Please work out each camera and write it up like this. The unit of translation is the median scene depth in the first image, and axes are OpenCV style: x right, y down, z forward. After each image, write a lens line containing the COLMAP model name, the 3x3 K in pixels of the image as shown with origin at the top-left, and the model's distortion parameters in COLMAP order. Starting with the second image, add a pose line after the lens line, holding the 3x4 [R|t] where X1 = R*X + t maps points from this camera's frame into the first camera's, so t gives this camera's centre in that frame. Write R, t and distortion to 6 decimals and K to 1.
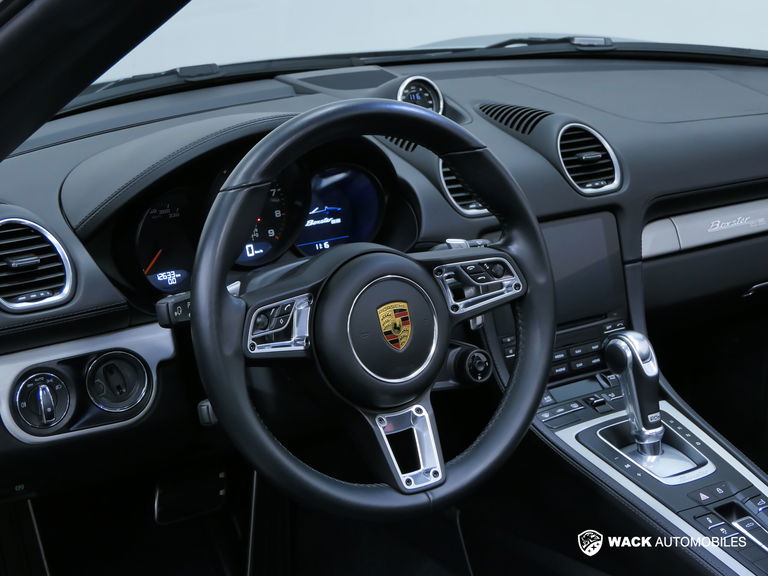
lens RADIAL K [[1421.2, 0, 384.0], [0, 1421.2, 288.0], [0, 0, 1]] dist [-0.016851, -0.092357]
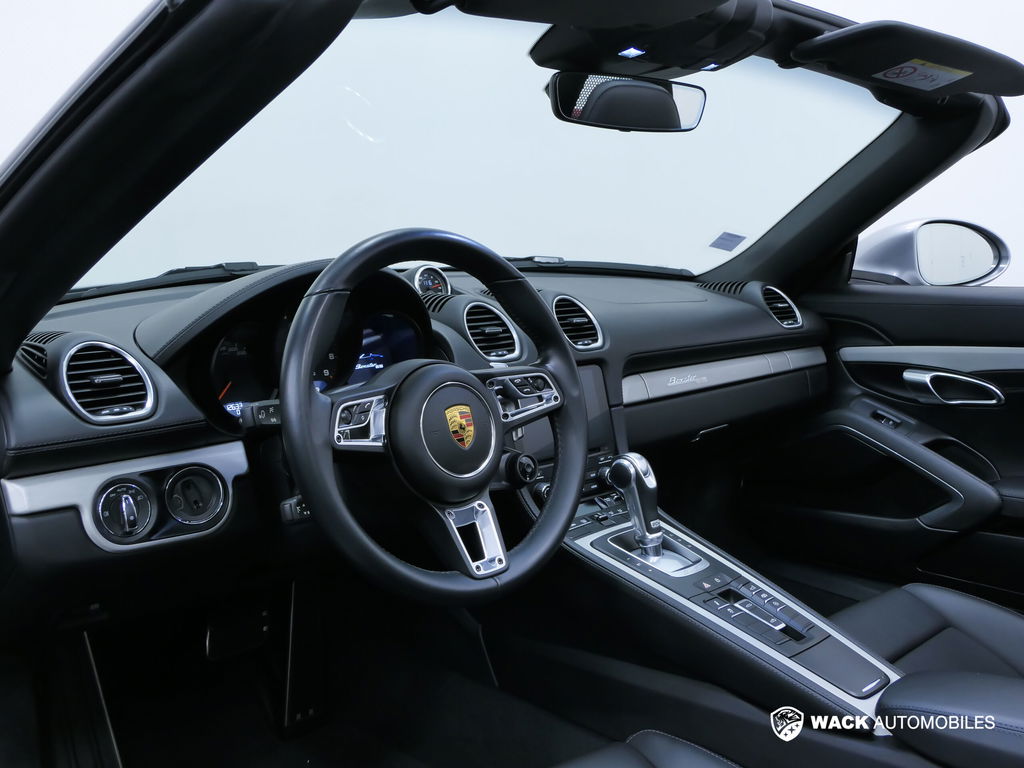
lens RADIAL K [[1024.2, 0, 512.0], [0, 1024.2, 384.0], [0, 0, 1]] dist [-0.005771, -0.000382]
pose [[0.983234, -0.020394, 0.181206, -0.091629], [0.045288, 0.989902, -0.134327, 0.097544], [-0.176637, 0.140281, 0.974228, 0.196725]]
